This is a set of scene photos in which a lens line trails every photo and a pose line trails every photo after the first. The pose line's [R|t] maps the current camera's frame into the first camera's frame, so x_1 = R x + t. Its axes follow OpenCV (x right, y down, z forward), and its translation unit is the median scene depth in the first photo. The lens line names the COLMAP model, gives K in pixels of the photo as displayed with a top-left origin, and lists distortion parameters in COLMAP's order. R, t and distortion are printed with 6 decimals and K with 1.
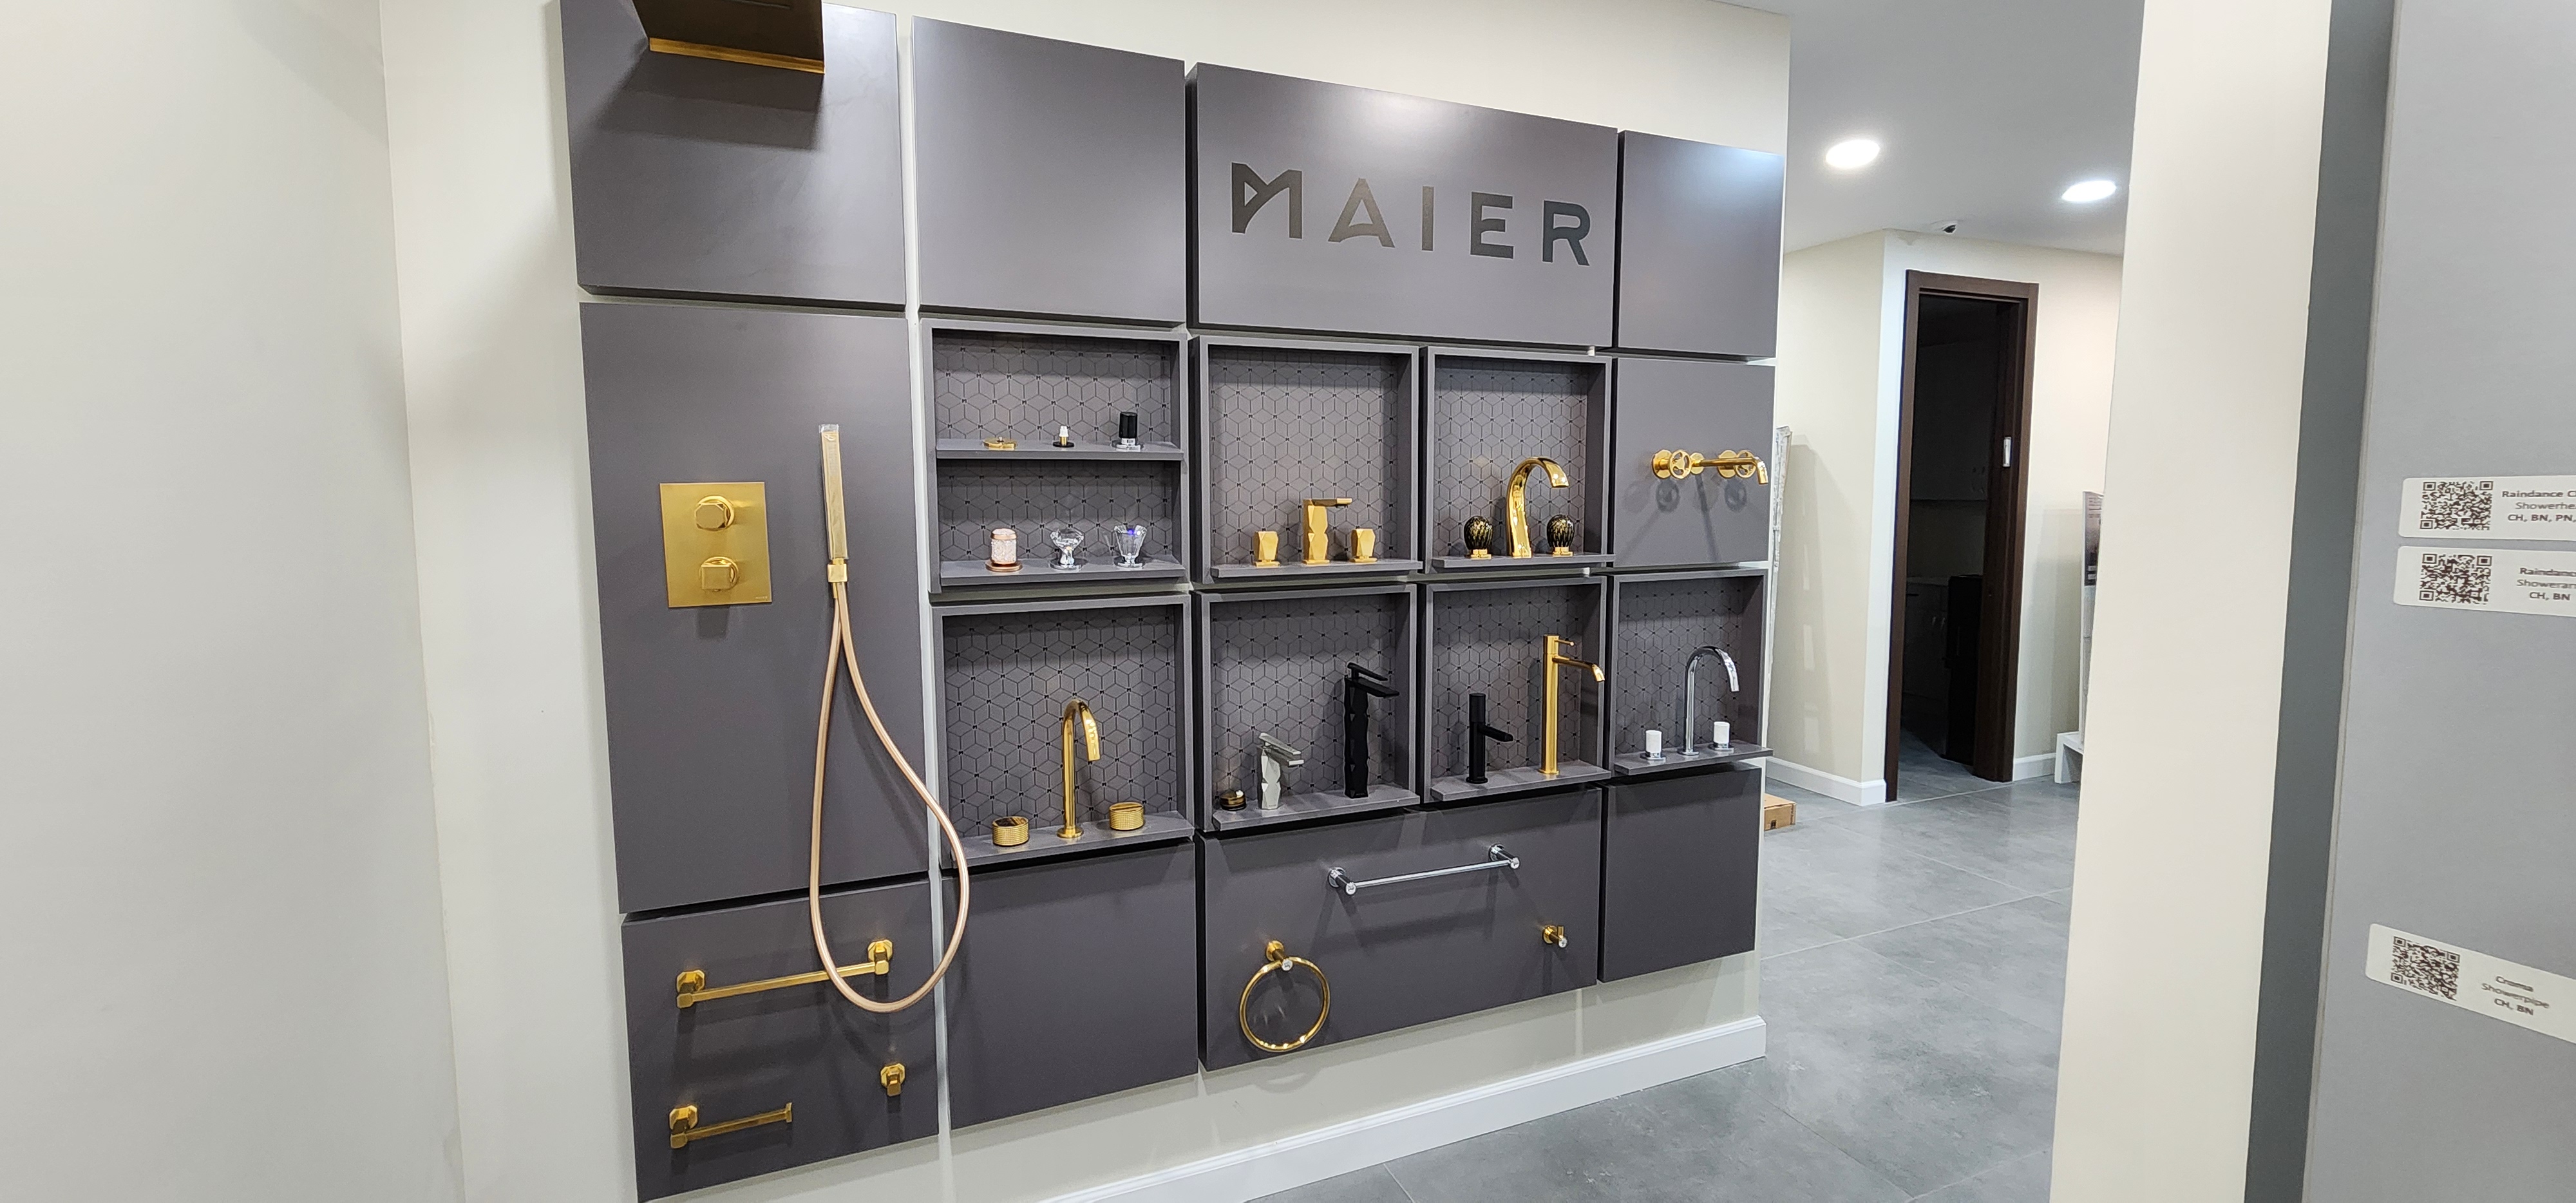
lens RADIAL K [[1058.8, 0, 1285.0], [0, 1058.8, 596.4], [0, 0, 1]] dist [-0.000491, -0.000017]
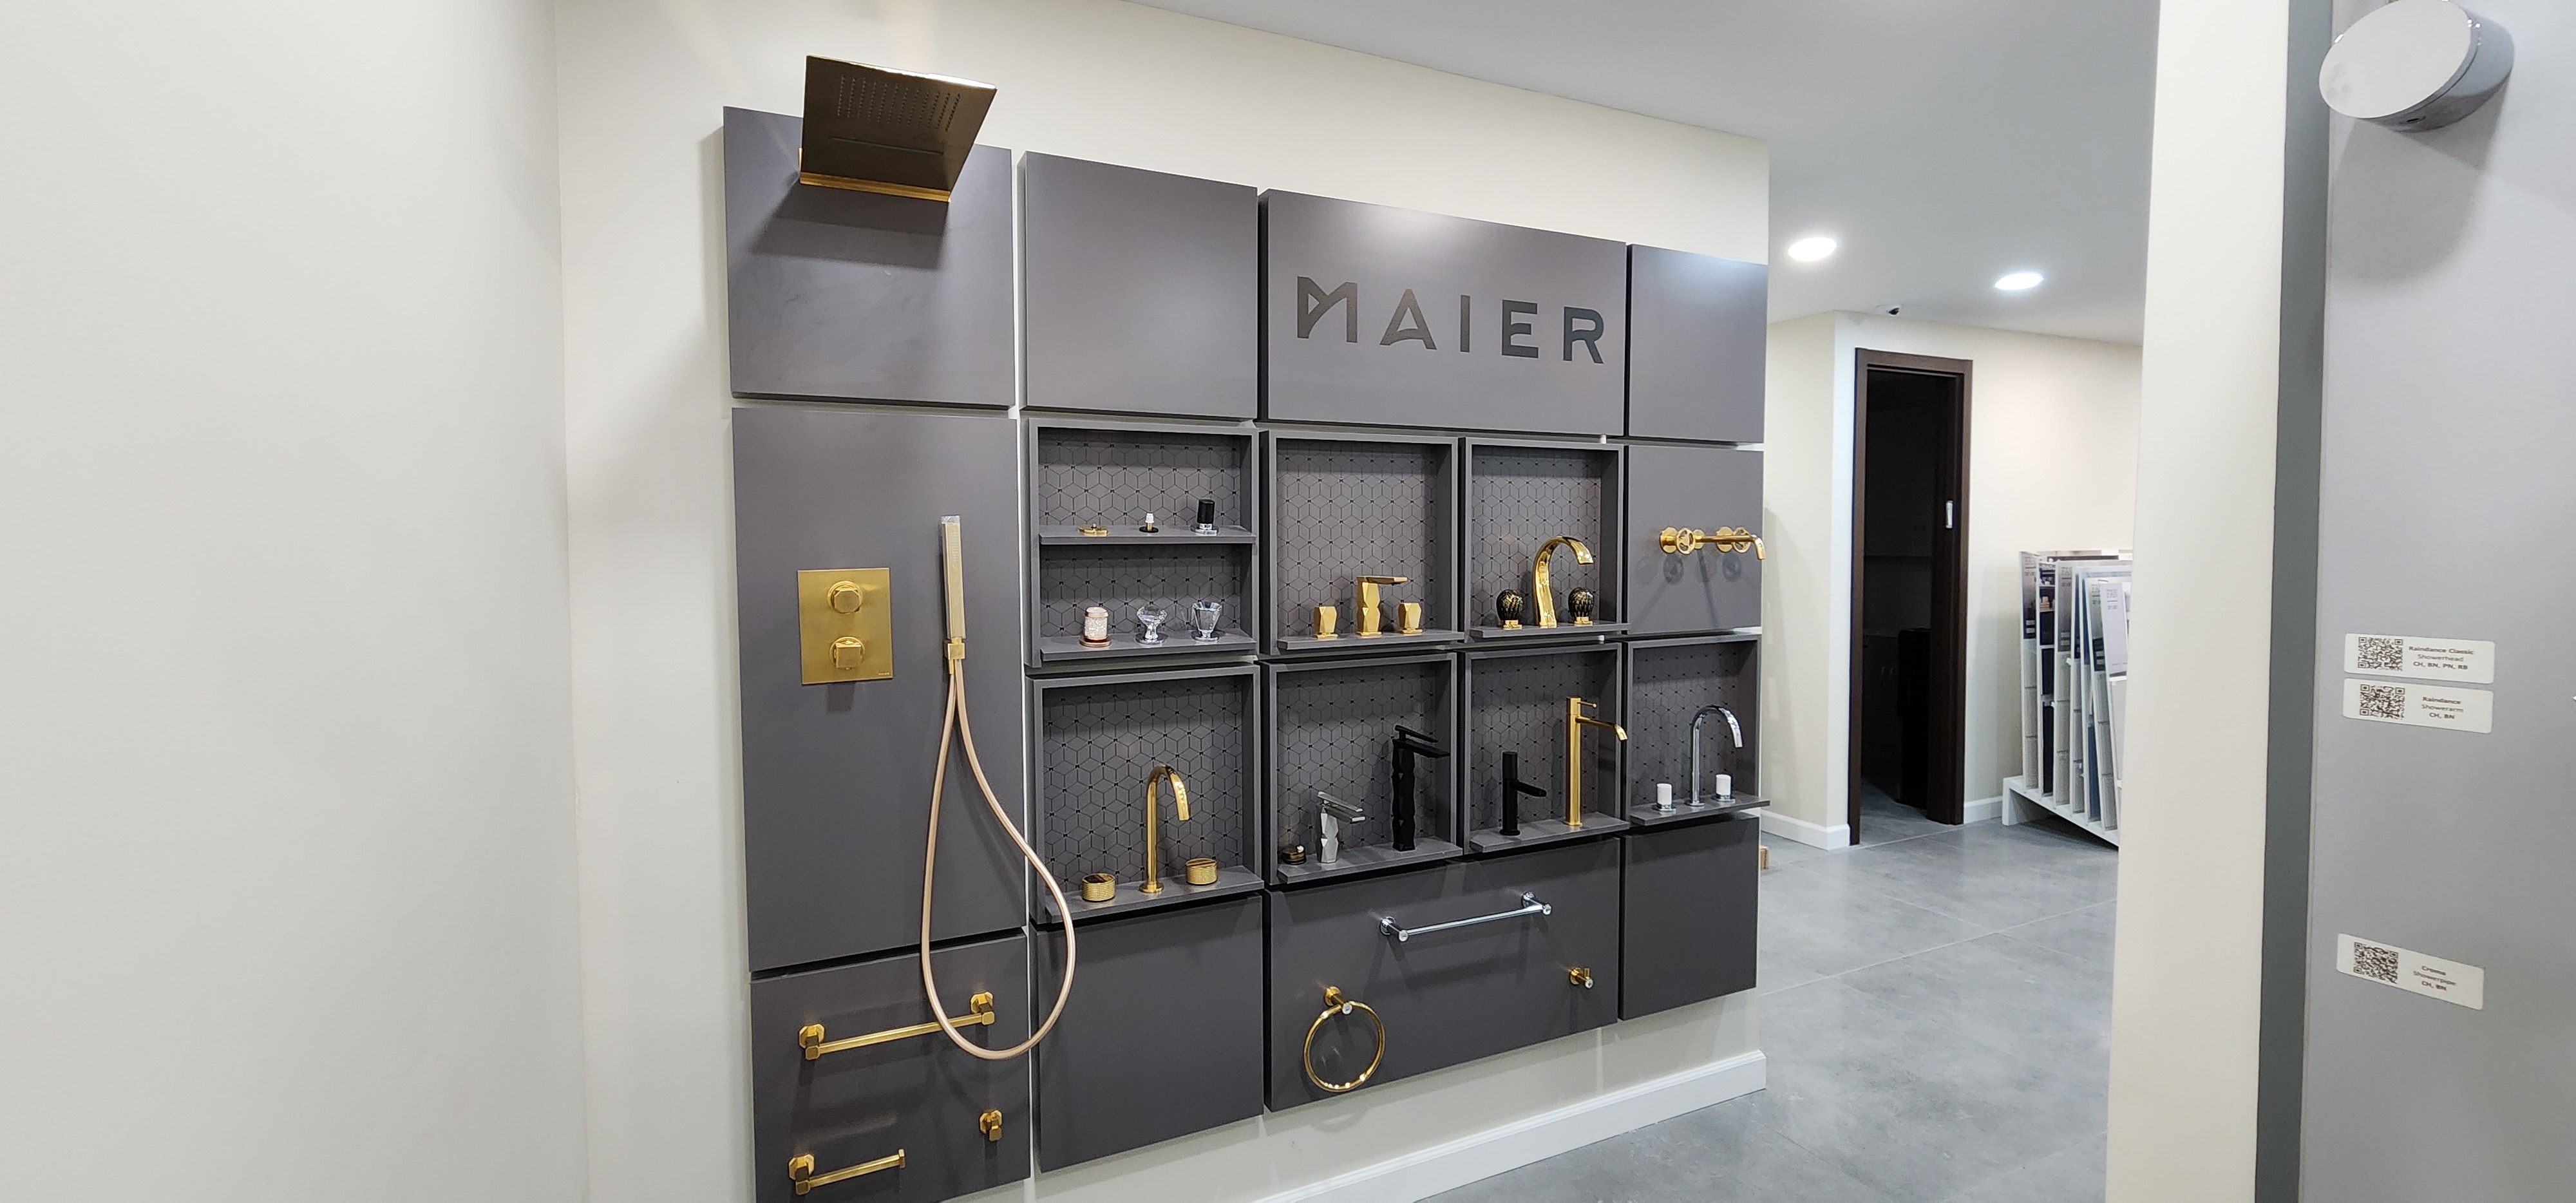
lens RADIAL K [[1058.8, 0, 1292.3], [0, 1058.8, 598.2], [0, 0, 1]] dist [-0.000491, -0.000017]
pose [[0.998639, -0.003042, 0.052065, -0.106867], [0.005352, 0.999004, -0.044291, -0.021239], [-0.051878, 0.044510, 0.997661, -0.088105]]
